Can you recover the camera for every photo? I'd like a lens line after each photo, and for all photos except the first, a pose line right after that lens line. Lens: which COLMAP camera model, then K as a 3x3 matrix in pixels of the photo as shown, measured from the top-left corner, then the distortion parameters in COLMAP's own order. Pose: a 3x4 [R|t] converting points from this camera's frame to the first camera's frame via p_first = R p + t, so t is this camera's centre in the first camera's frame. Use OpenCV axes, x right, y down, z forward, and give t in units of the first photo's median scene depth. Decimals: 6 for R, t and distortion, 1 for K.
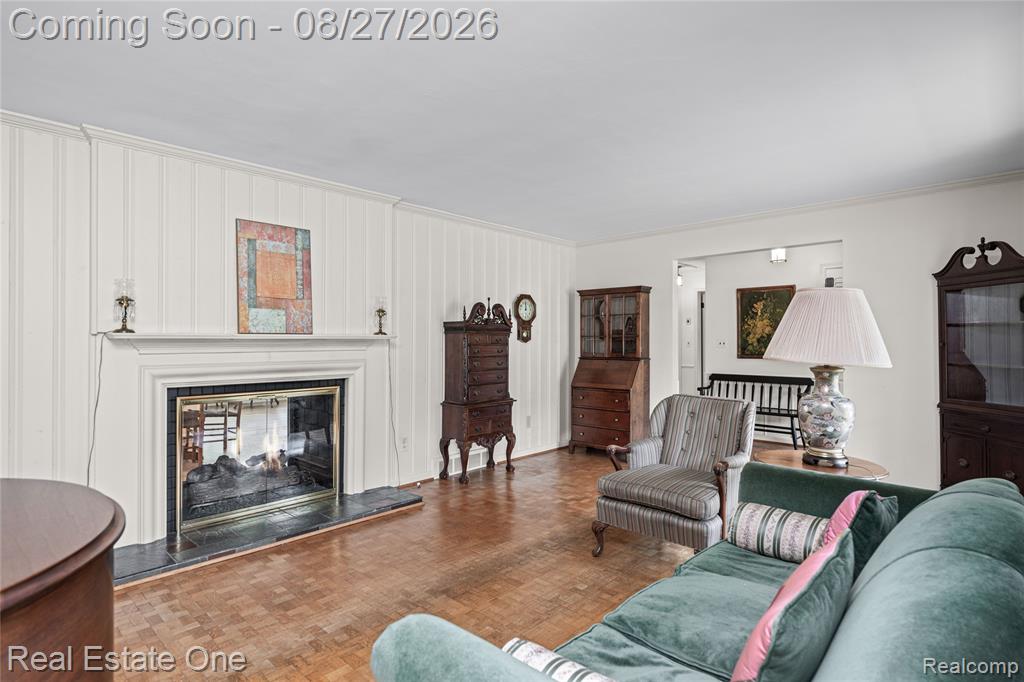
lens RADIAL K [[534.6, 0, 508.4], [0, 534.6, 345.1], [0, 0, 1]] dist [-0.011455, -0.002049]
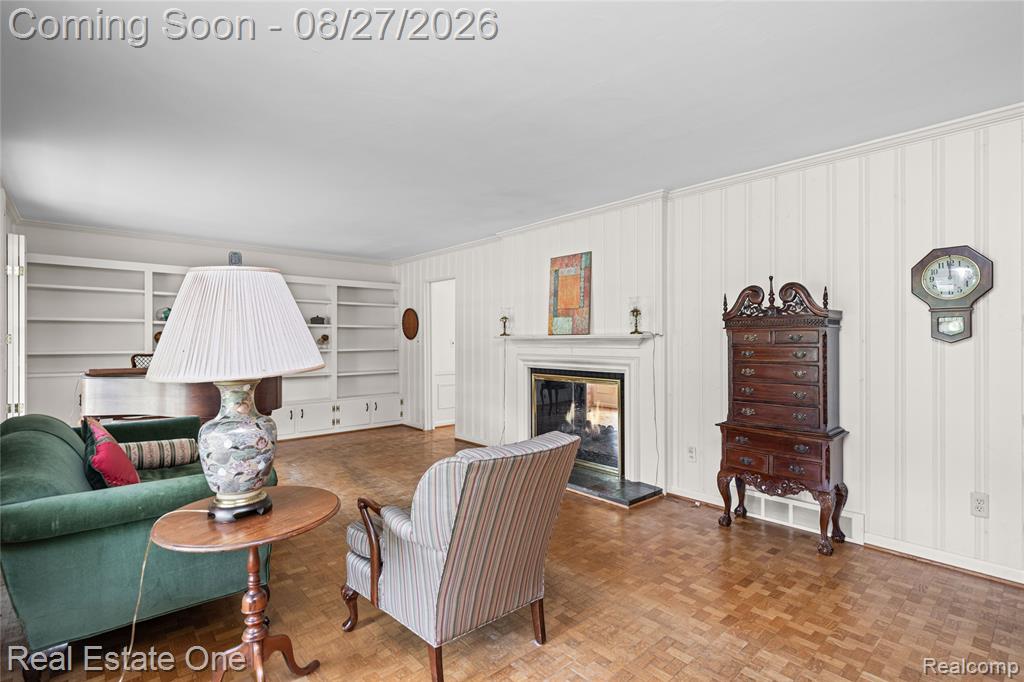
lens RADIAL K [[490.6, 0, 510.4], [0, 490.6, 338.0], [0, 0, 1]] dist [0.007822, -0.002851]
pose [[-0.092712, -0.003088, -0.995688, 0.745477], [-0.003724, 0.999989, -0.002755, -0.007896], [0.995686, 0.003453, -0.092723, 0.866088]]
